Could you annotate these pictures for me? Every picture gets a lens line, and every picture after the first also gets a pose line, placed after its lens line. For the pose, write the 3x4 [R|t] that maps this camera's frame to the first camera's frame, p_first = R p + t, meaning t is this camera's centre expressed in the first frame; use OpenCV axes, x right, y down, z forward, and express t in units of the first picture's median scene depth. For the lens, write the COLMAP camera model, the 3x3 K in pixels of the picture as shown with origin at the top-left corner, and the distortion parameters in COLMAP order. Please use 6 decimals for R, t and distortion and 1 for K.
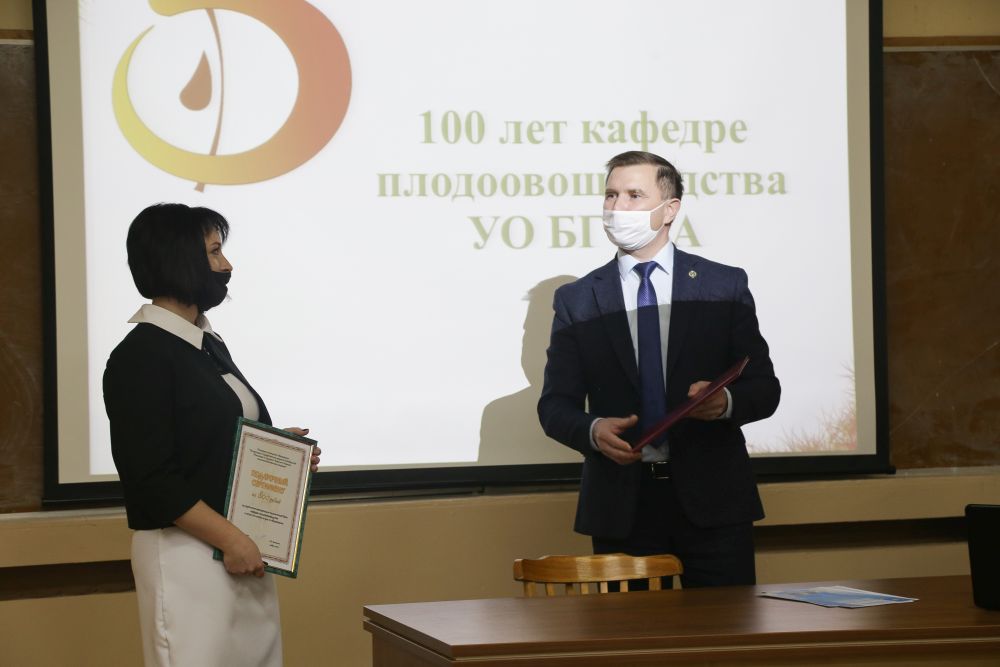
lens RADIAL K [[2343.6, 0, 500.0], [0, 2343.6, 333.5], [0, 0, 1]] dist [0.467426, 0.099272]
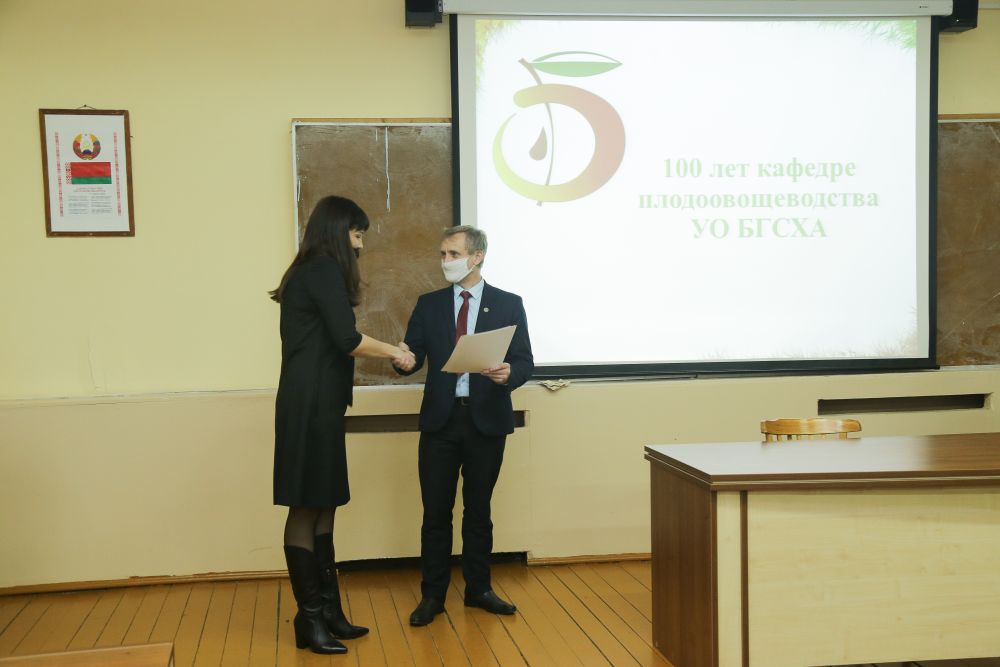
lens RADIAL K [[1154.2, 0, 500.0], [0, 1154.2, 333.5], [0, 0, 1]] dist [0.075277, 0.076642]
pose [[0.992071, 0.009839, -0.125294, -0.044913], [-0.005097, 0.999261, 0.038111, 0.002708], [0.125577, -0.037170, 0.991387, 0.126943]]
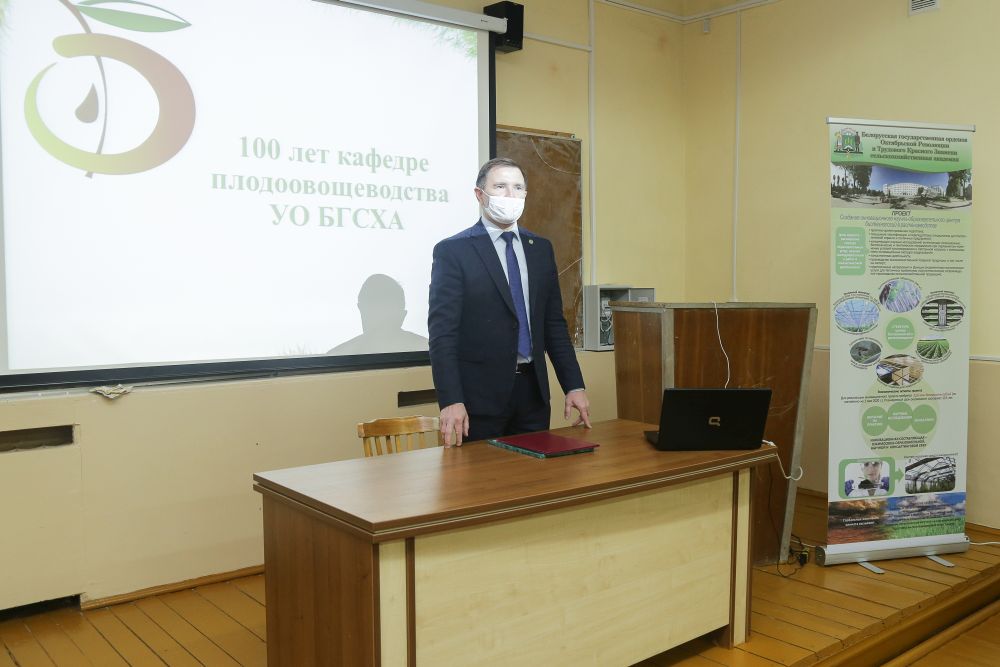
lens RADIAL K [[873.6, 0, 537.1], [0, 873.6, 325.6], [0, 0, 1]] dist [-0.083843, 0.091521]
pose [[0.914166, -0.002694, 0.405331, -0.085485], [-0.015150, 0.999052, 0.040807, 0.006113], [-0.405057, -0.043445, 0.913259, 0.376221]]
